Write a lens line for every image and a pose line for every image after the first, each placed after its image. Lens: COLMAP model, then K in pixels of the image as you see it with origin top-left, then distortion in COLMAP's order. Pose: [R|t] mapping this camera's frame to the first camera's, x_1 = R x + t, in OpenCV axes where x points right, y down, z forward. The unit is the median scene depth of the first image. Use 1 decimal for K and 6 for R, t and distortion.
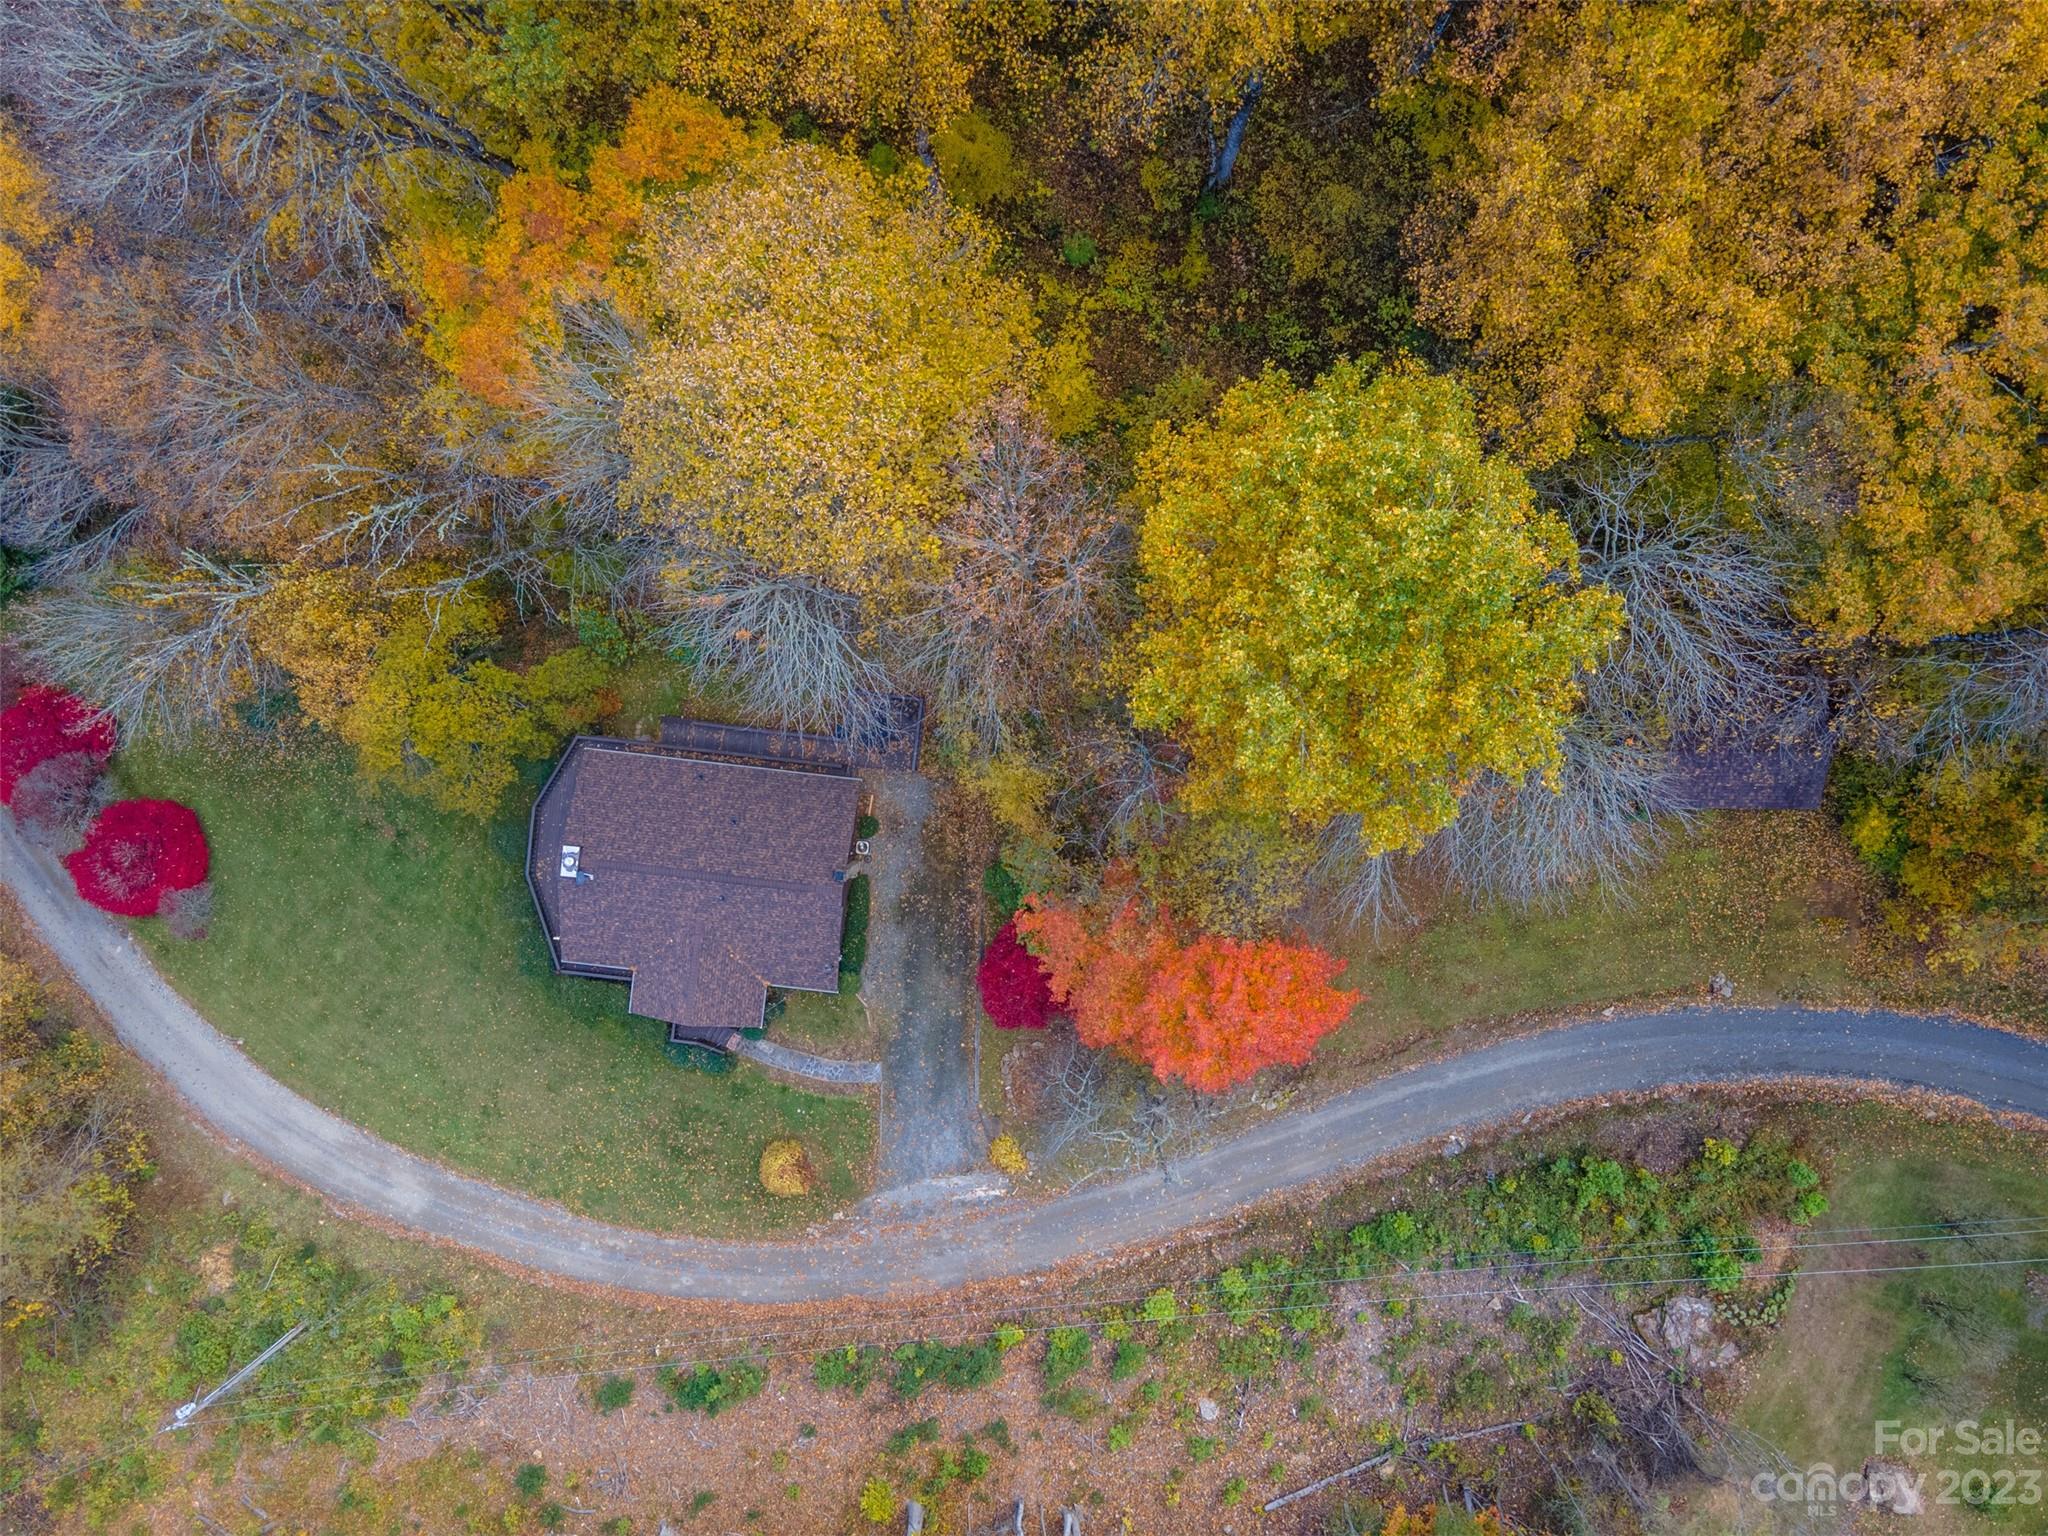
lens RADIAL K [[1481.9, 0, 1030.6], [0, 1481.9, 766.8], [0, 0, 1]] dist [0.012738, 0.020965]
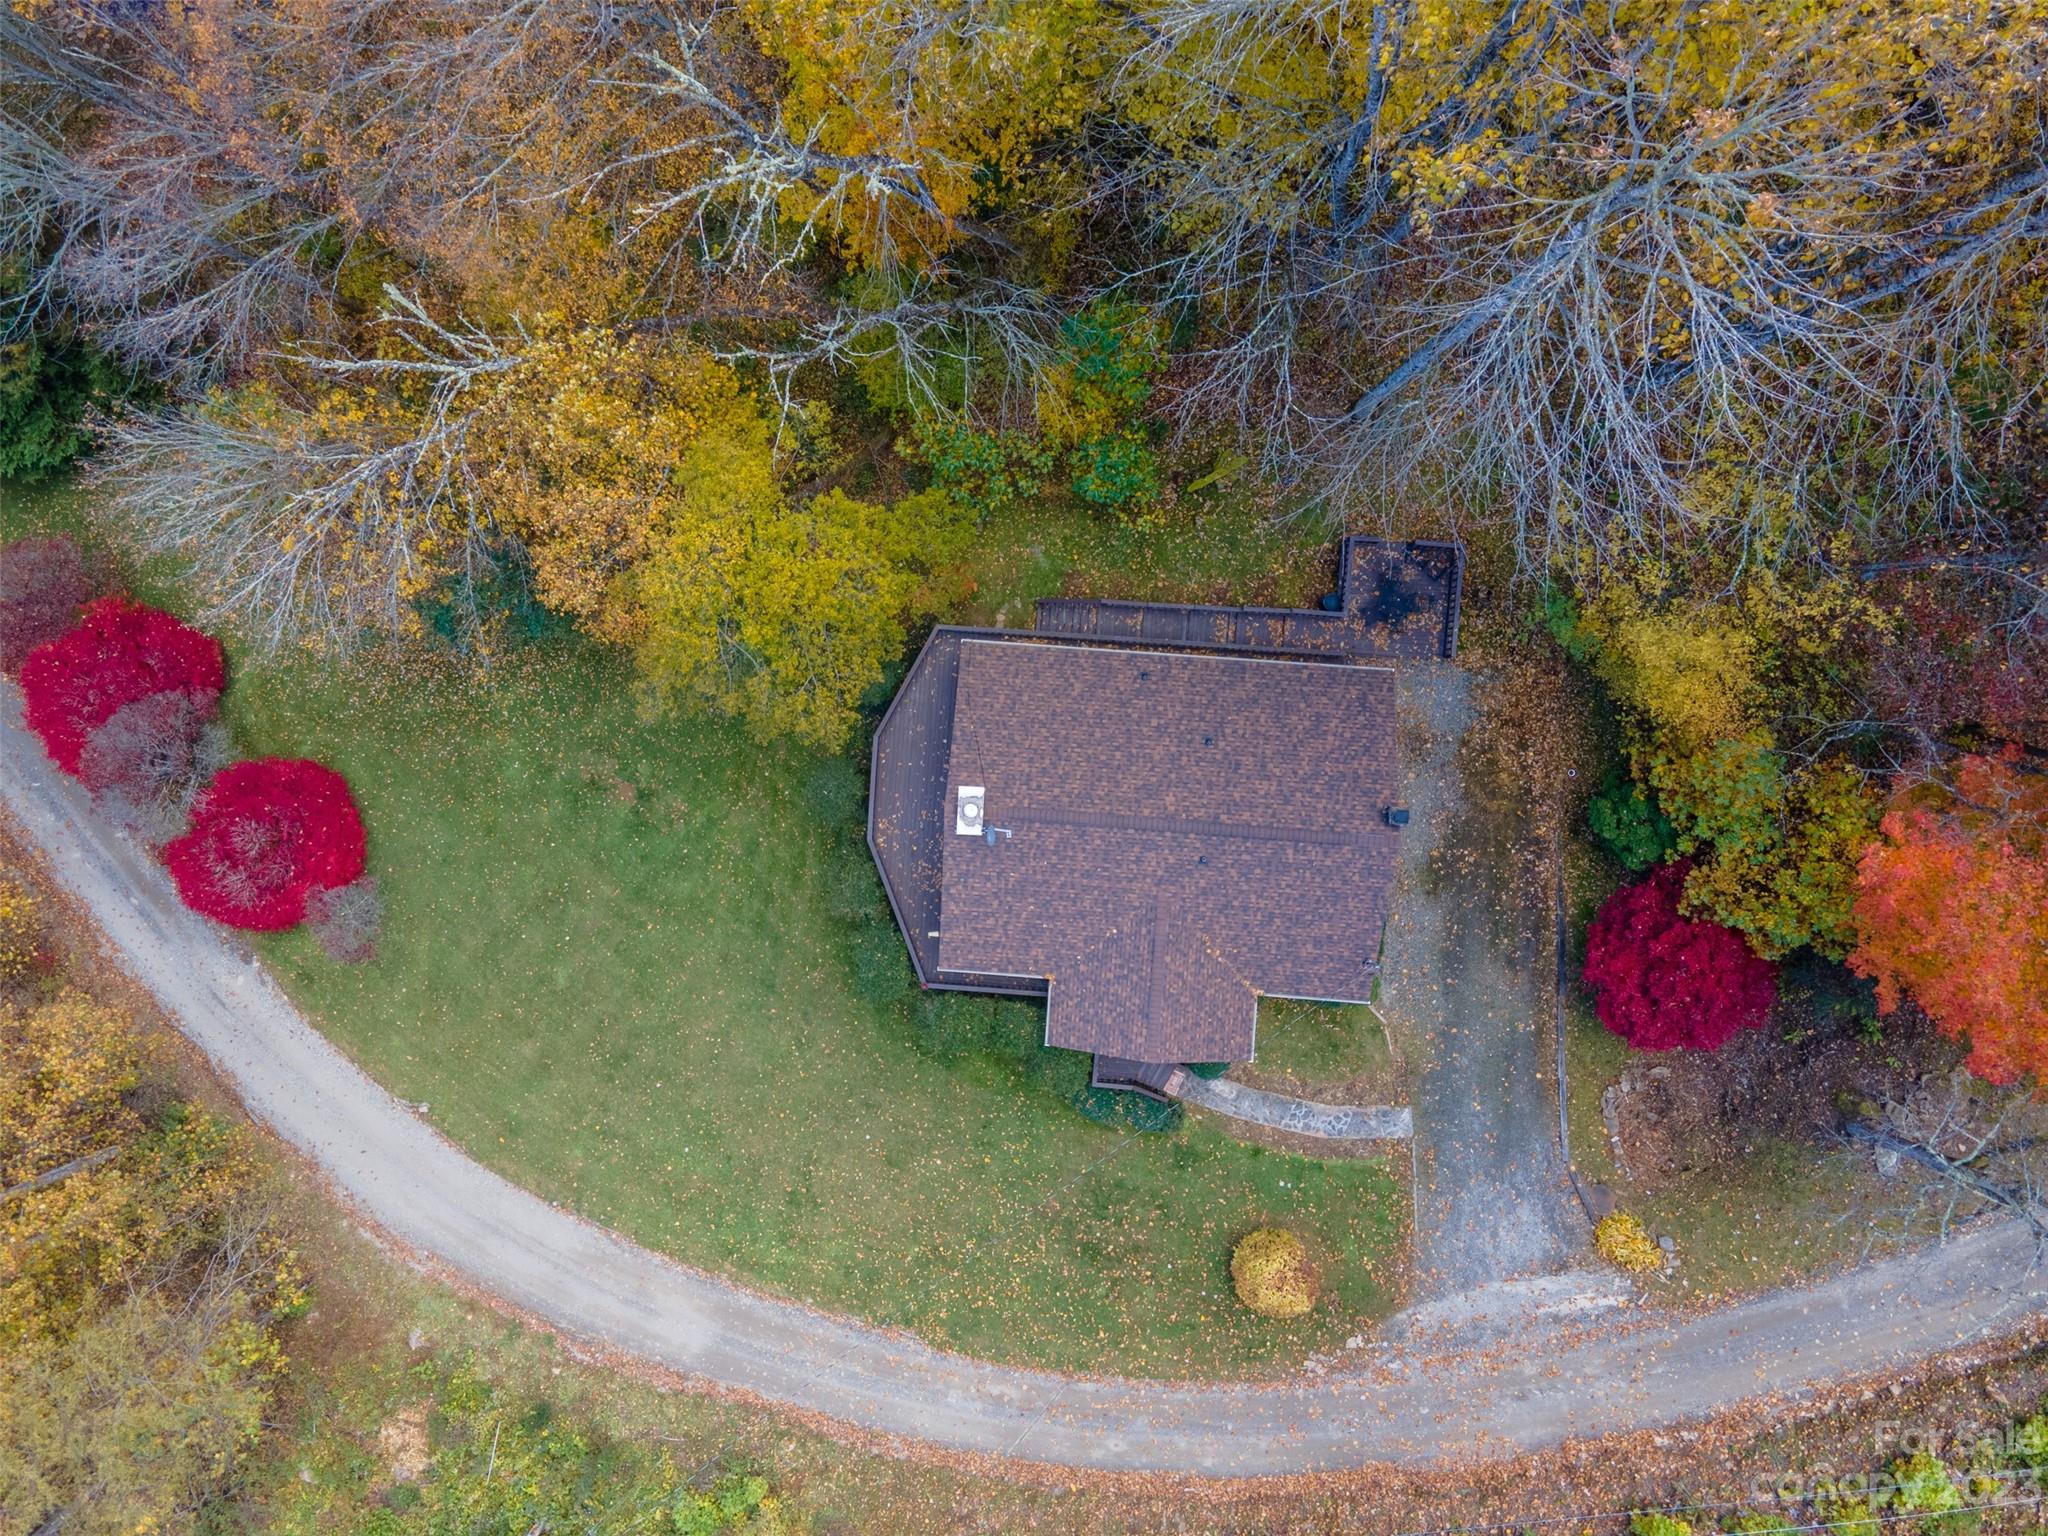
lens RADIAL K [[1481.9, 0, 1020.8], [0, 1481.9, 767.6], [0, 0, 1]] dist [0.012738, 0.020965]
pose [[0.999101, -0.041830, -0.006951, -0.256134], [0.041820, 0.999124, -0.001637, 0.042652], [0.007013, 0.001345, 0.999975, 0.334528]]
